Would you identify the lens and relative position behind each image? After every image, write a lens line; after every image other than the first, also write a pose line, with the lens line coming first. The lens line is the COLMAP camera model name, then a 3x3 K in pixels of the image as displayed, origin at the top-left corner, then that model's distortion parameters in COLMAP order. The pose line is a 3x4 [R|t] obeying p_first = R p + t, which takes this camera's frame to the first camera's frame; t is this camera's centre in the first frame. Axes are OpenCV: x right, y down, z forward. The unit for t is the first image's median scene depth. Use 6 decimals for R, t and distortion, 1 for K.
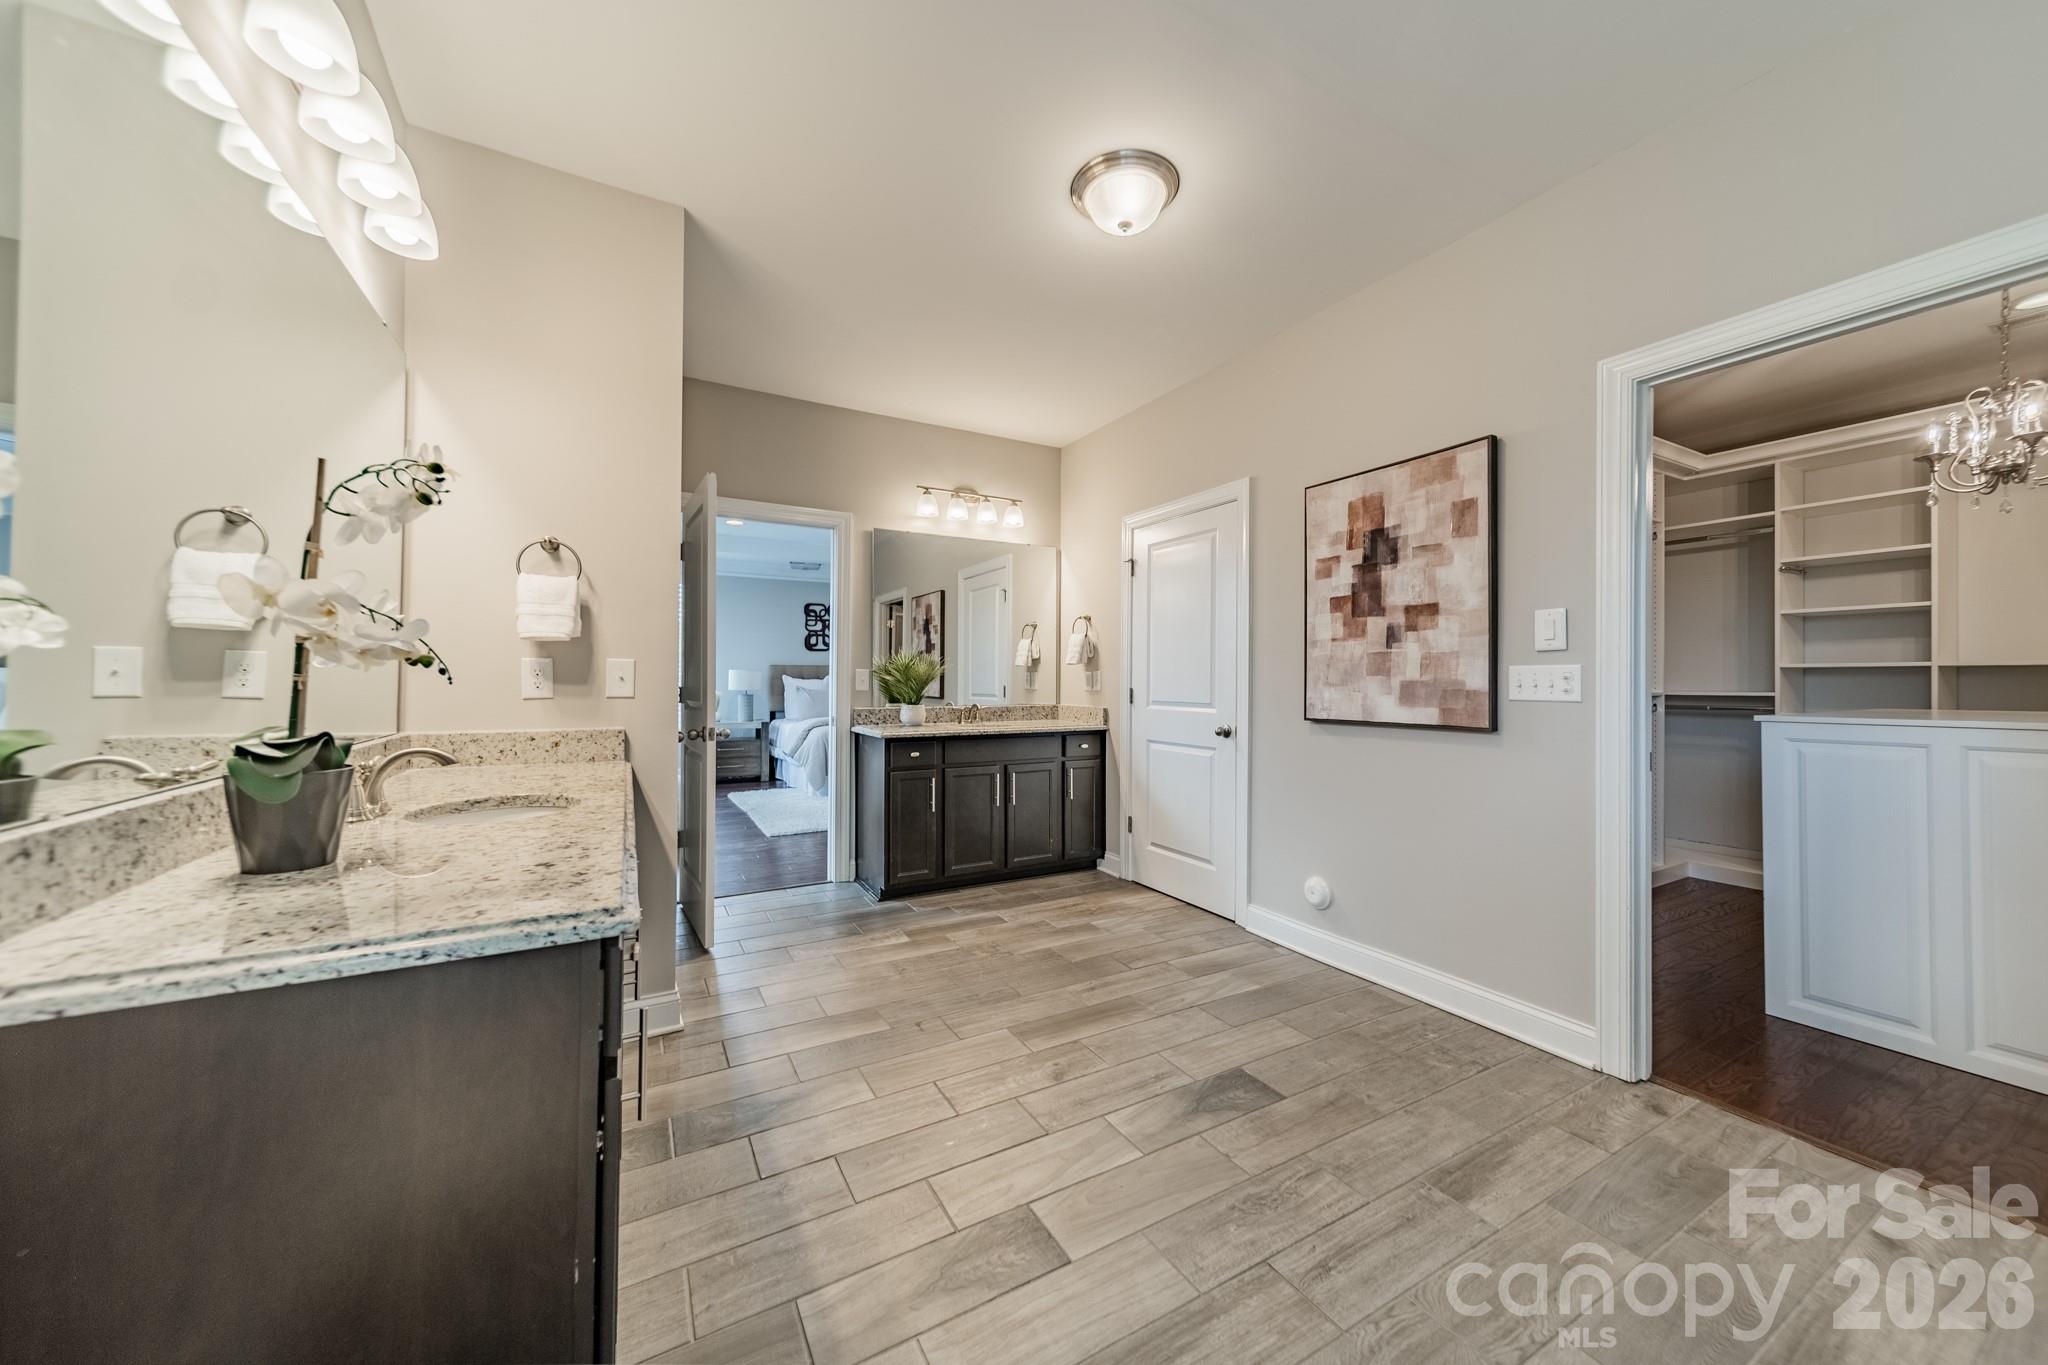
lens RADIAL K [[722.0, 0, 1058.8], [0, 722.0, 677.6], [0, 0, 1]] dist [-0.000762, -0.000052]
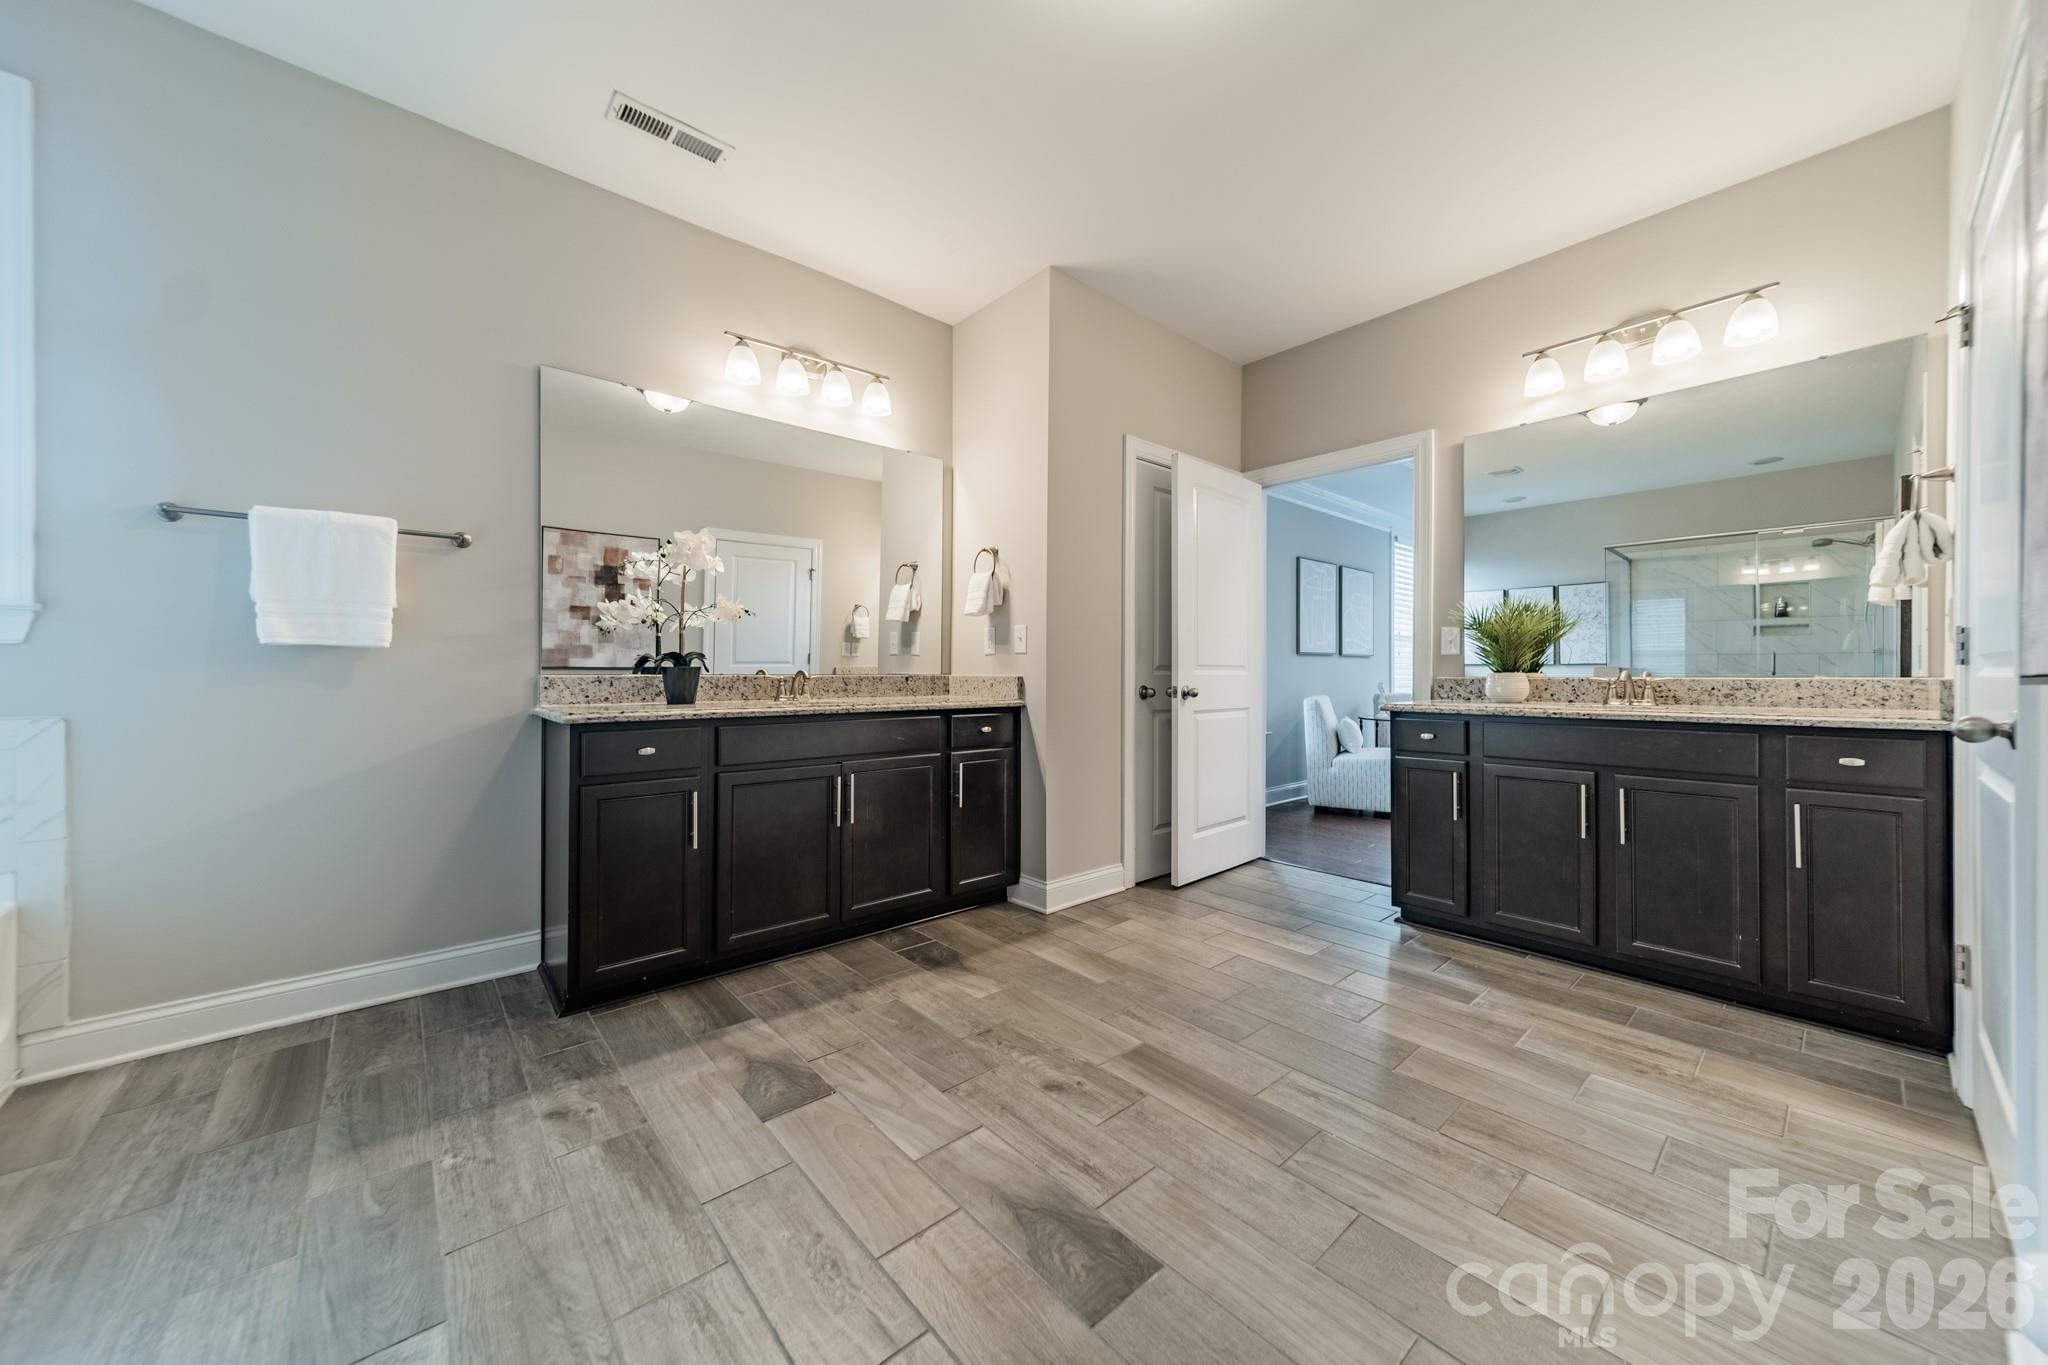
lens RADIAL K [[722.0, 0, 1058.8], [0, 722.0, 677.6], [0, 0, 1]] dist [-0.000762, -0.000052]
pose [[0.201709, 0.000991, -0.979445, 0.570796], [0.002923, 0.999994, 0.001614, 0.040042], [0.979441, -0.003188, 0.201705, 0.560606]]
